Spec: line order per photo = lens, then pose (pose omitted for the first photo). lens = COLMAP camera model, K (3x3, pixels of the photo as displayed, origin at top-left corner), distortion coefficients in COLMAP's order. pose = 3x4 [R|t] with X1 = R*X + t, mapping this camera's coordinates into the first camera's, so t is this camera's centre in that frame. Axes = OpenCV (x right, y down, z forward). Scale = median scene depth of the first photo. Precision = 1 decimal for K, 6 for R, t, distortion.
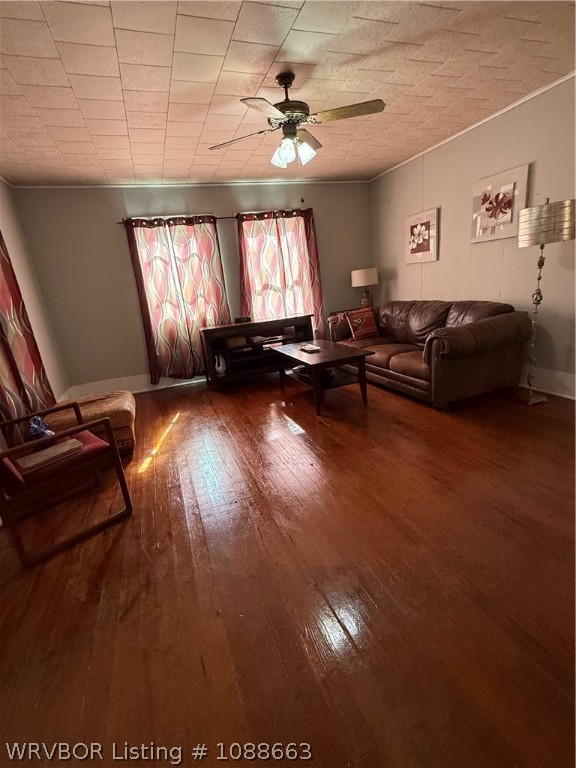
lens RADIAL K [[364.3, 0, 286.0], [0, 364.3, 385.0], [0, 0, 1]] dist [-0.000743, 0.000485]
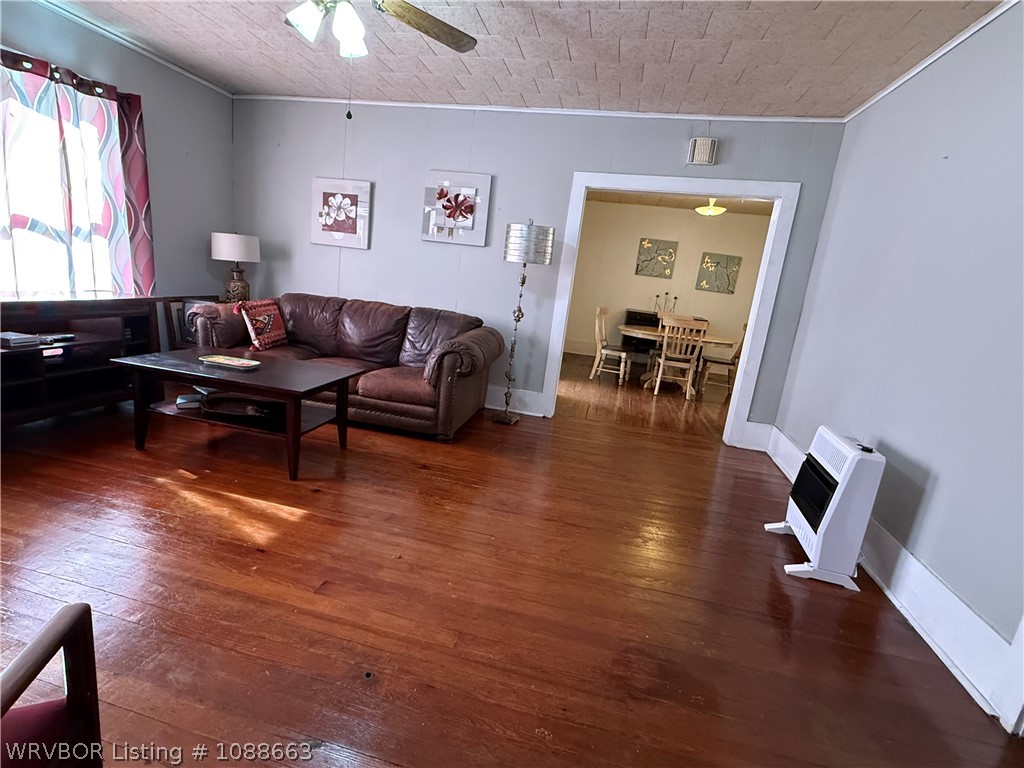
lens RADIAL K [[485.7, 0, 514.9], [0, 485.7, 383.7], [0, 0, 1]] dist [-0.000743, 0.000485]
pose [[0.511087, -0.025400, 0.859154, -0.337227], [0.074909, 0.997076, -0.015084, -0.026678], [-0.856259, 0.072067, 0.511495, 0.263789]]
